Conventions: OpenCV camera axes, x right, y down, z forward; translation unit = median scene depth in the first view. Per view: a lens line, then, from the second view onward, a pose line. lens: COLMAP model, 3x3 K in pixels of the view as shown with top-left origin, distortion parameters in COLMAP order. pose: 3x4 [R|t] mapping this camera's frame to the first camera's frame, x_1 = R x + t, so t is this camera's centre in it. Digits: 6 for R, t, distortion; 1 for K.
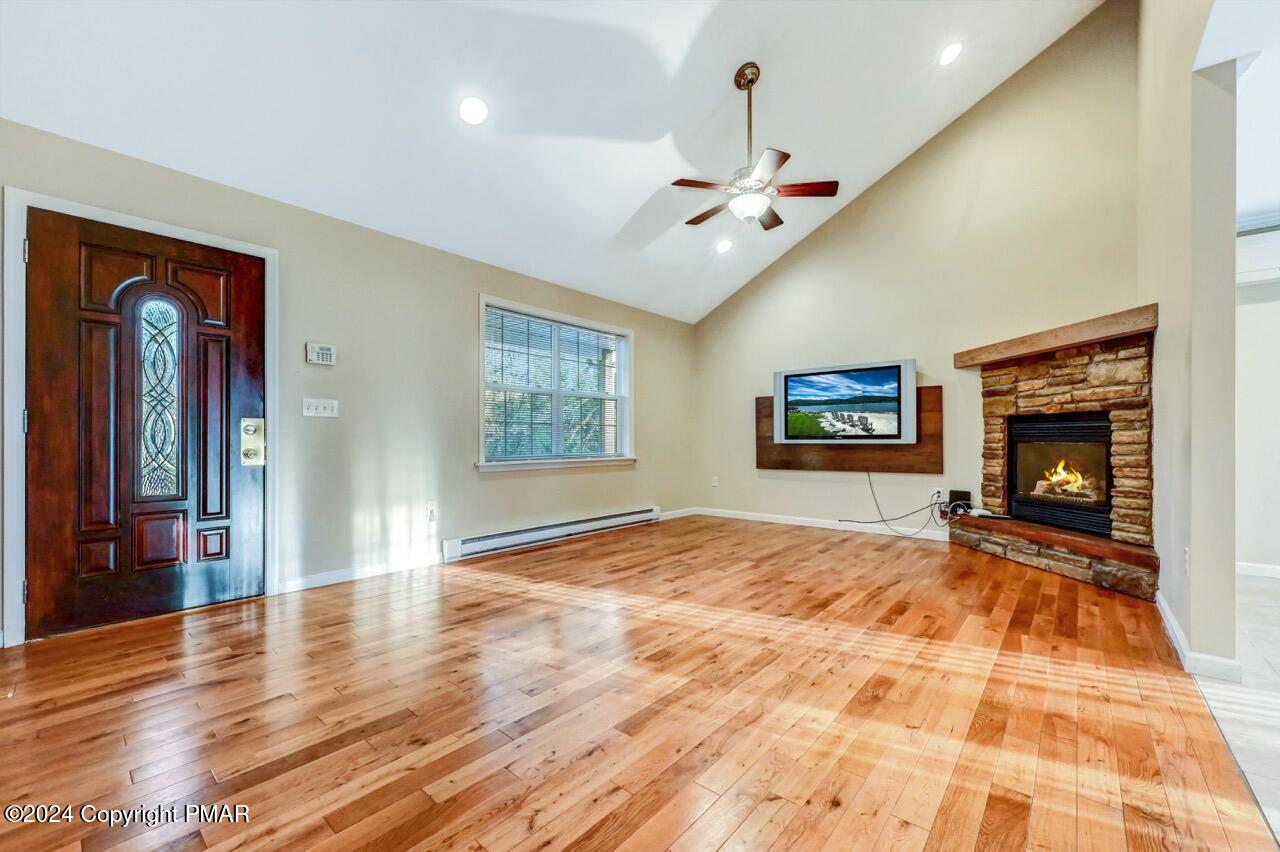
lens RADIAL K [[513.8, 0, 645.6], [0, 513.8, 441.2], [0, 0, 1]] dist [-0.000379, 0.000019]
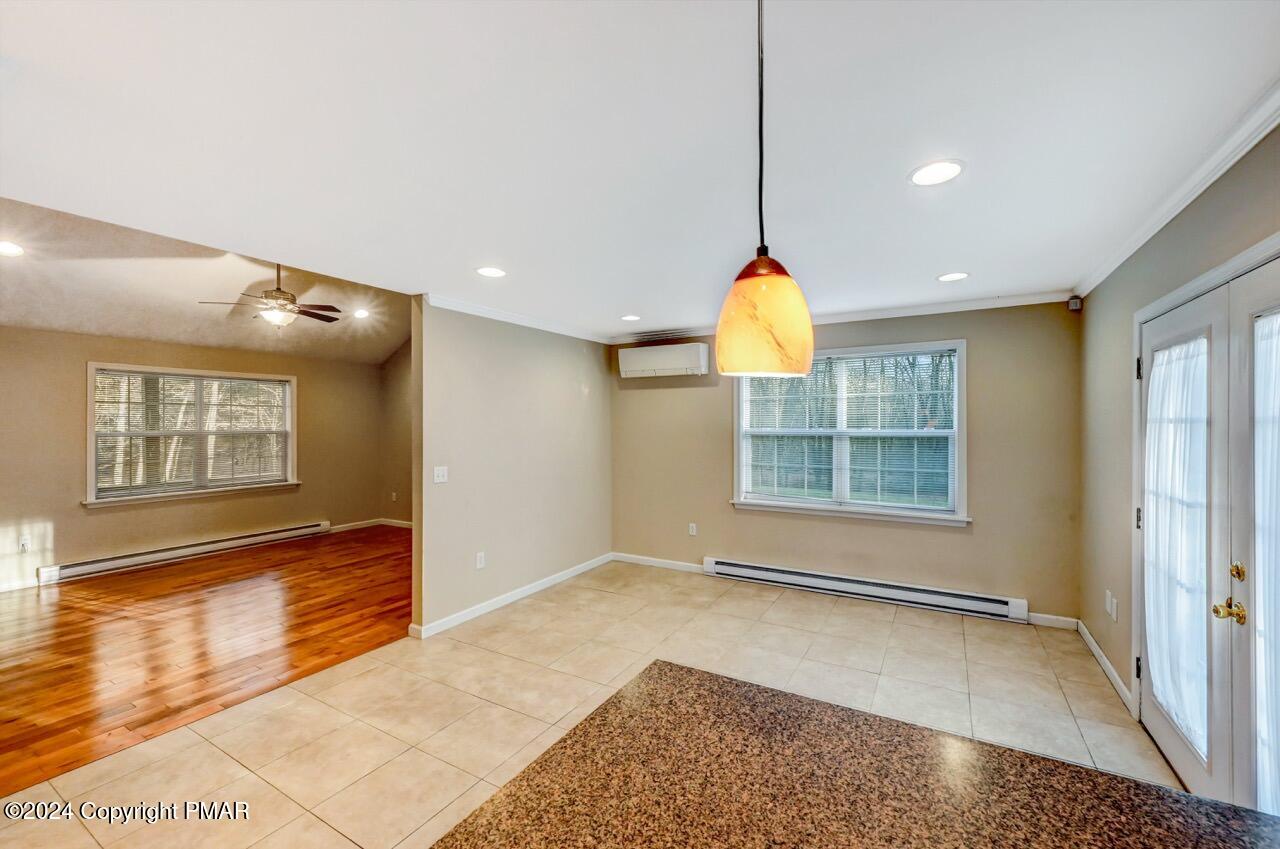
lens RADIAL K [[509.4, 0, 652.3], [0, 509.4, 424.2], [0, 0, 1]] dist [-0.001529, -0.000319]
pose [[0.983264, -0.002514, 0.182168, 0.884337], [0.002895, 0.999994, -0.001824, -0.152526], [-0.182163, 0.002321, 0.983266, -0.491892]]
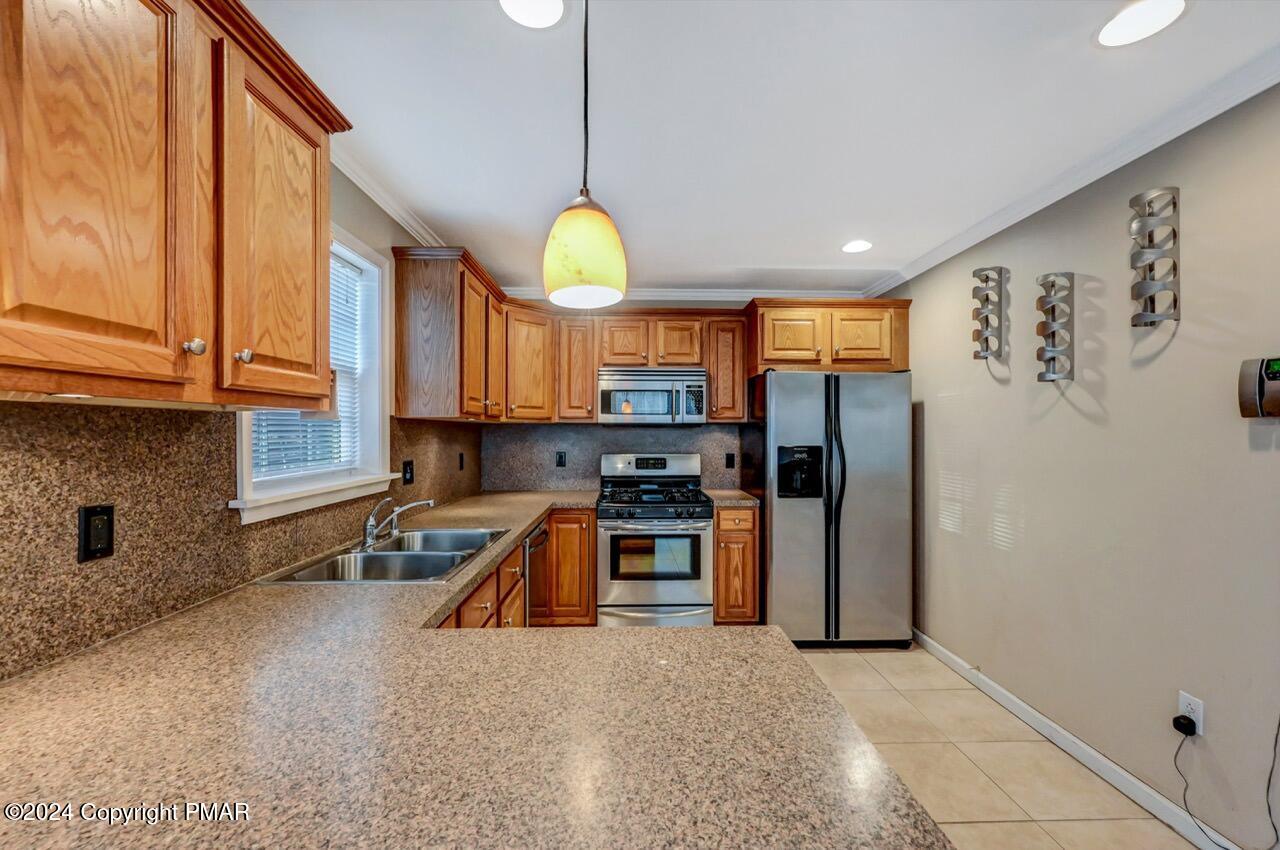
lens RADIAL K [[507.6, 0, 644.4], [0, 507.6, 429.4], [0, 0, 1]] dist [-0.000532, 0.000029]
pose [[-0.740820, 0.000788, -0.671703, 1.076527], [-0.000115, 0.999999, 0.001300, -0.117103], [0.671704, 0.001040, -0.740819, -0.152720]]
